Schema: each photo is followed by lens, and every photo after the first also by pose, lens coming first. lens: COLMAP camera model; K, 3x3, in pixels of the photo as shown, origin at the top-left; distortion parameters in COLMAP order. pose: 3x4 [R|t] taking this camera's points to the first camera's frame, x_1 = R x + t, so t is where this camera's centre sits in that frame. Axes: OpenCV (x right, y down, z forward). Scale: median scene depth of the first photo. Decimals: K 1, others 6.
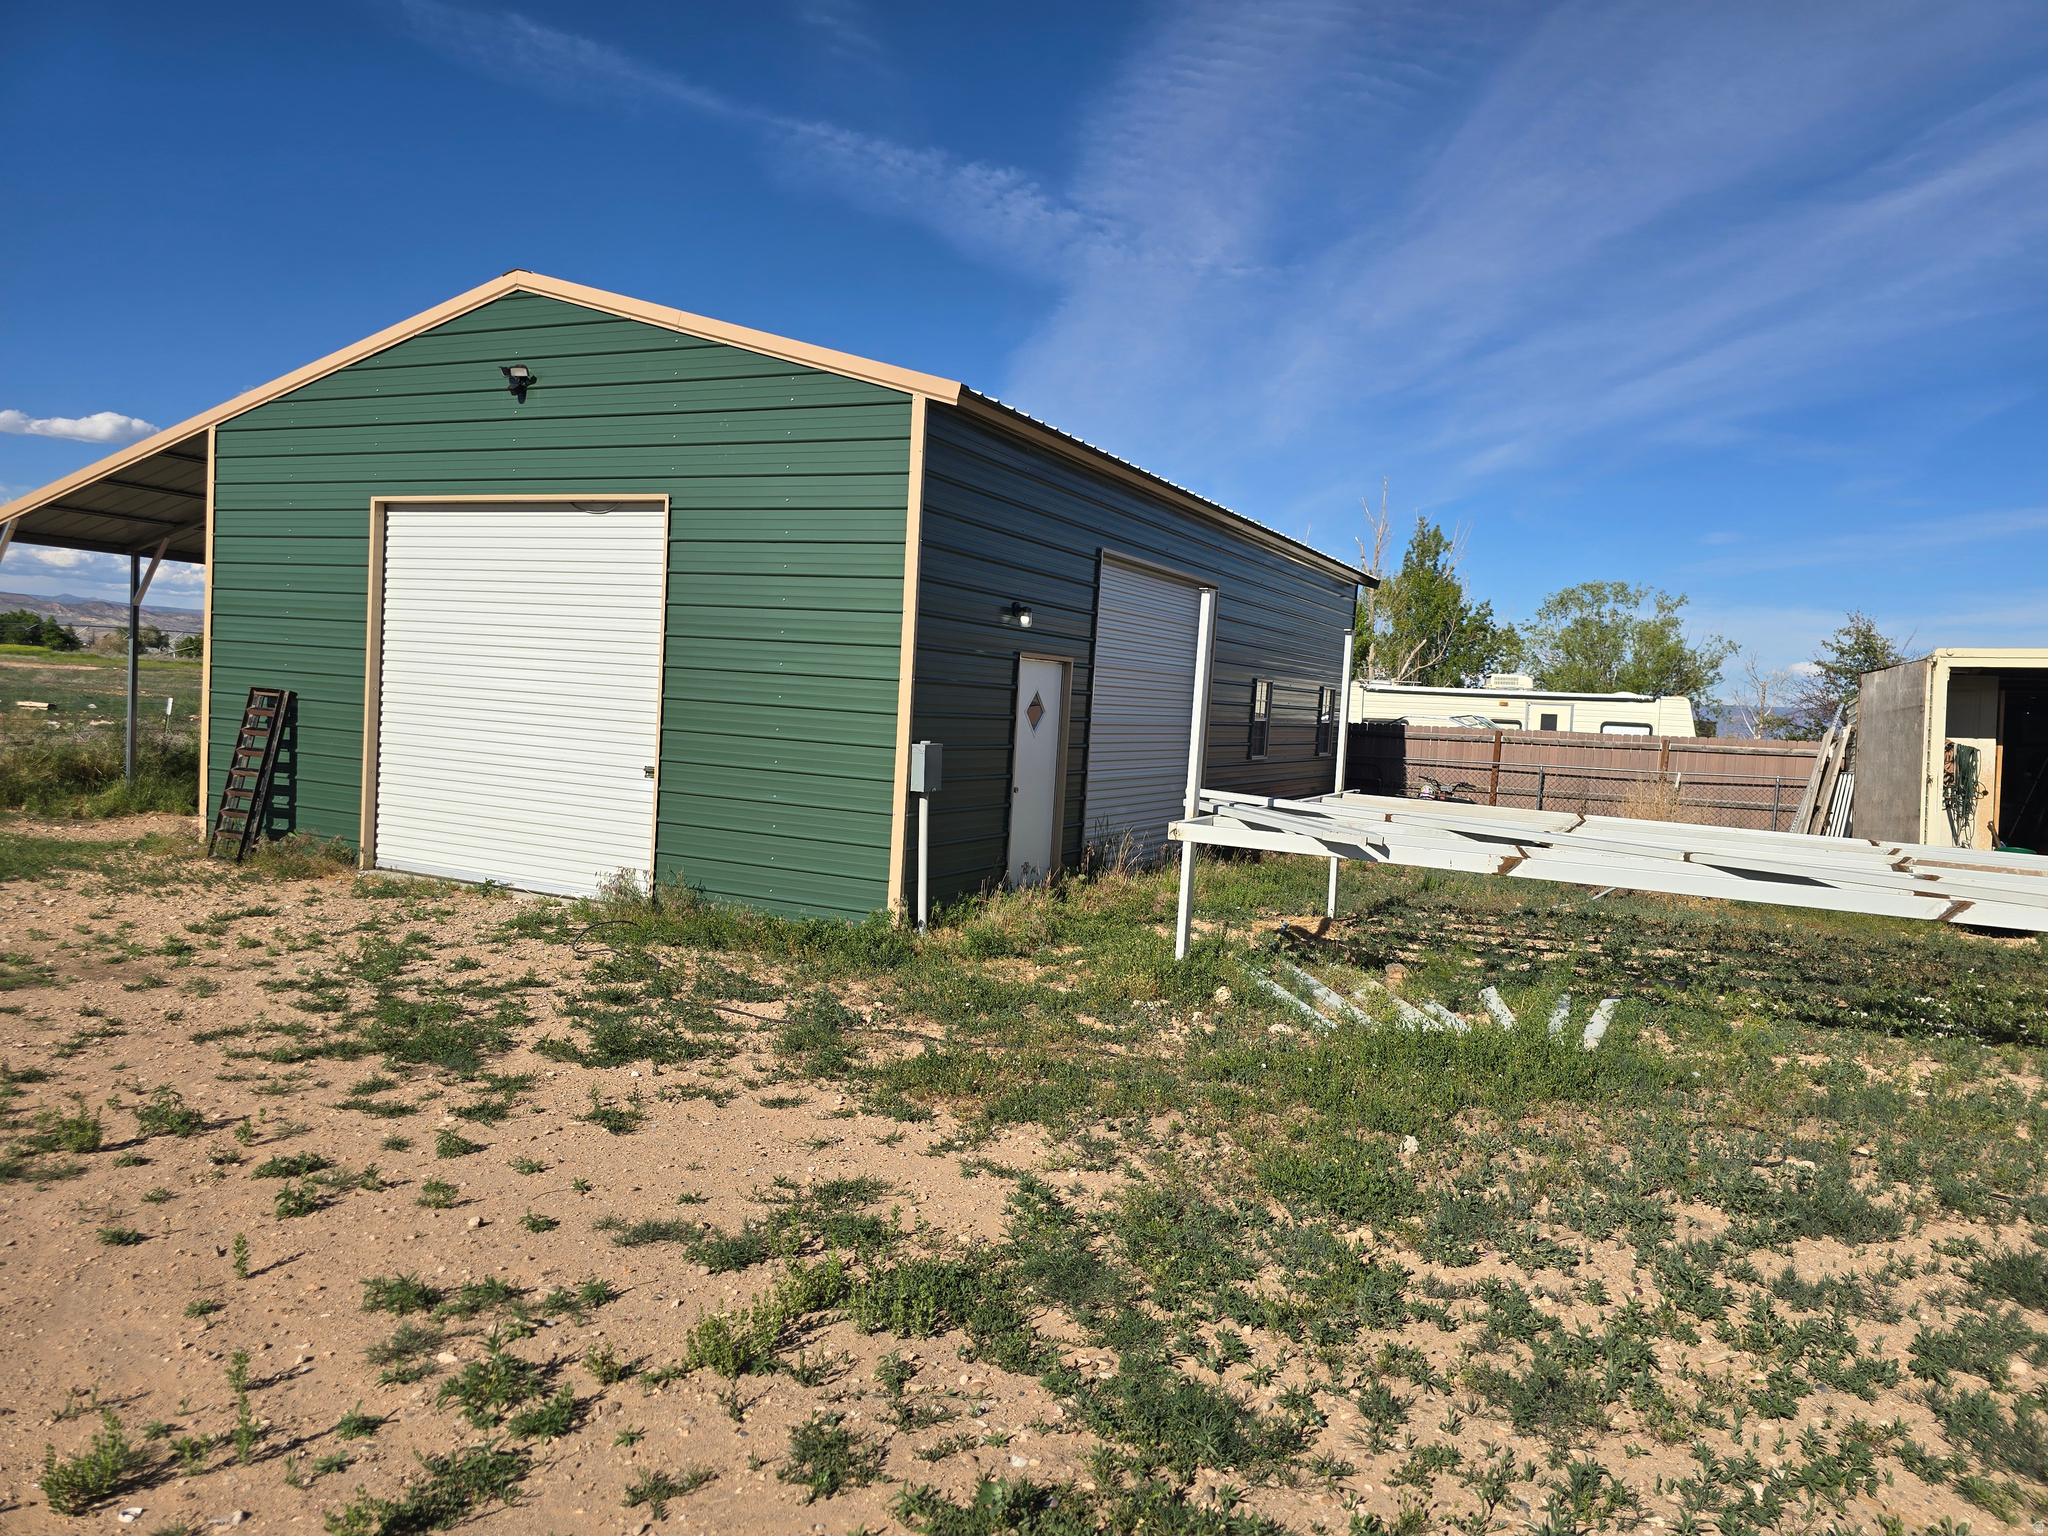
lens RADIAL K [[1380.8, 0, 1029.0], [0, 1380.8, 774.8], [0, 0, 1]] dist [0.057448, -0.040979]
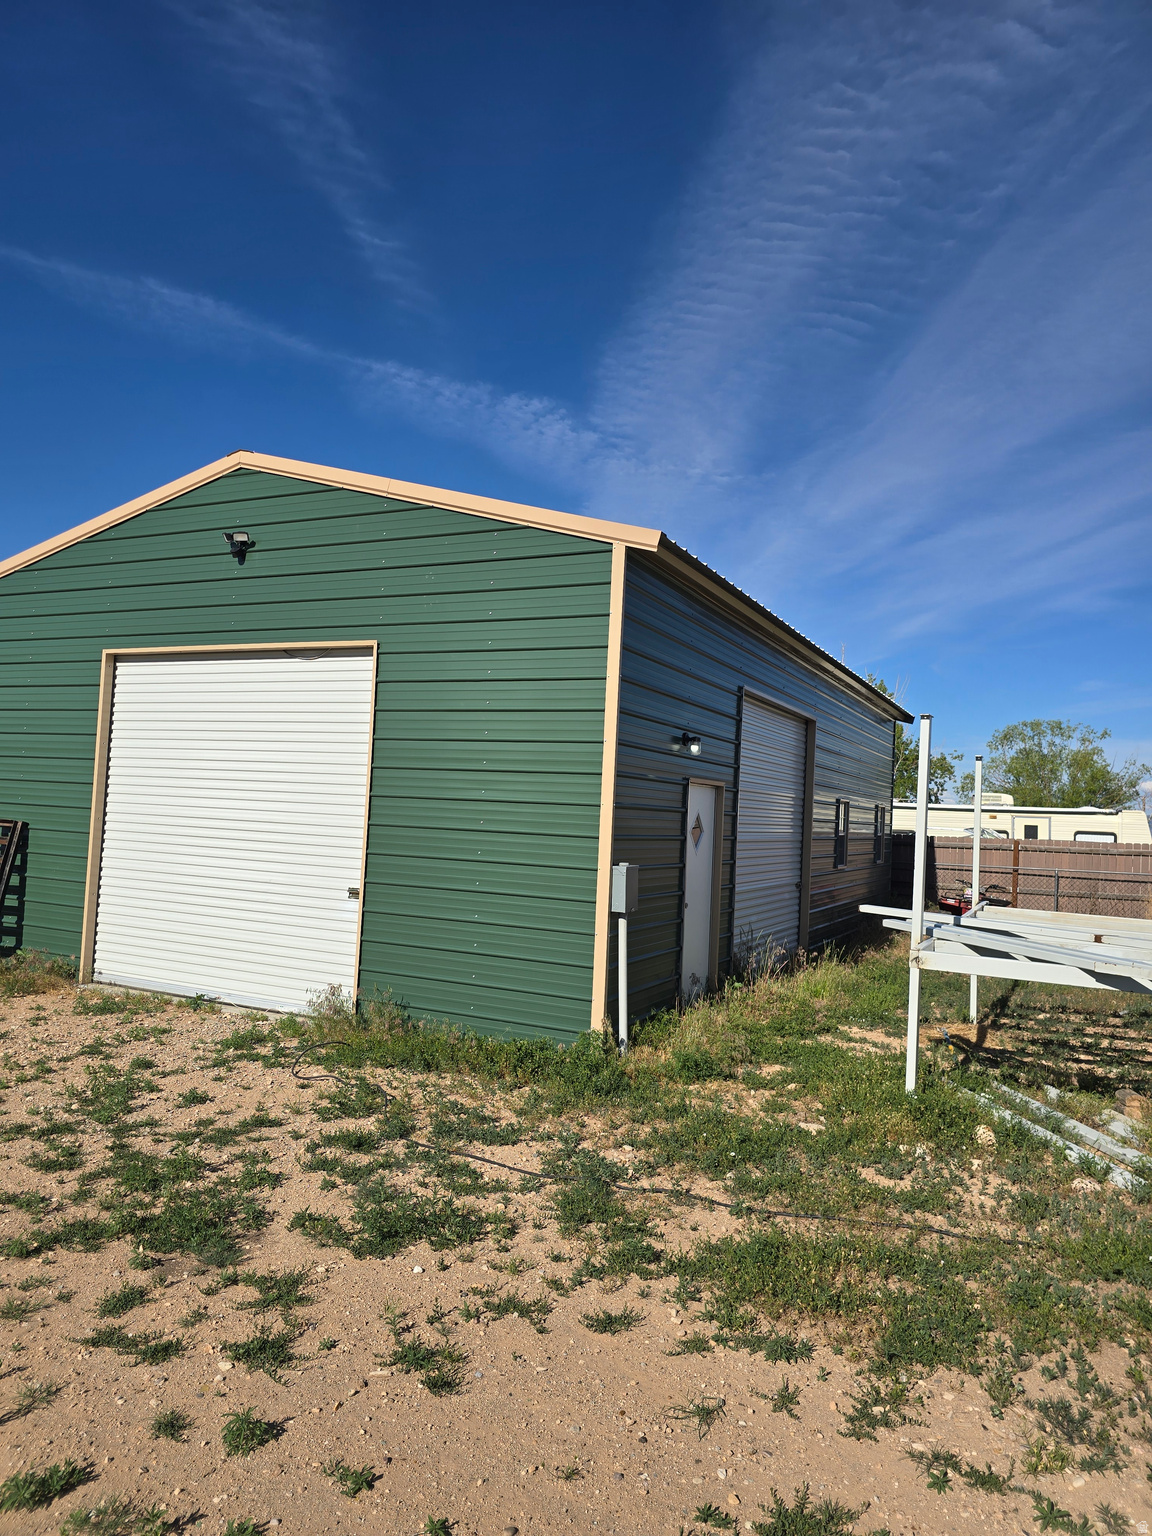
lens RADIAL K [[1035.6, 0, 550.1], [0, 1035.6, 760.4], [0, 0, 1]] dist [0.057448, -0.040979]
pose [[0.999923, -0.010256, -0.007053, -0.116617], [0.009454, 0.994368, -0.105556, -0.018506], [0.008096, 0.105481, 0.994388, 0.190882]]
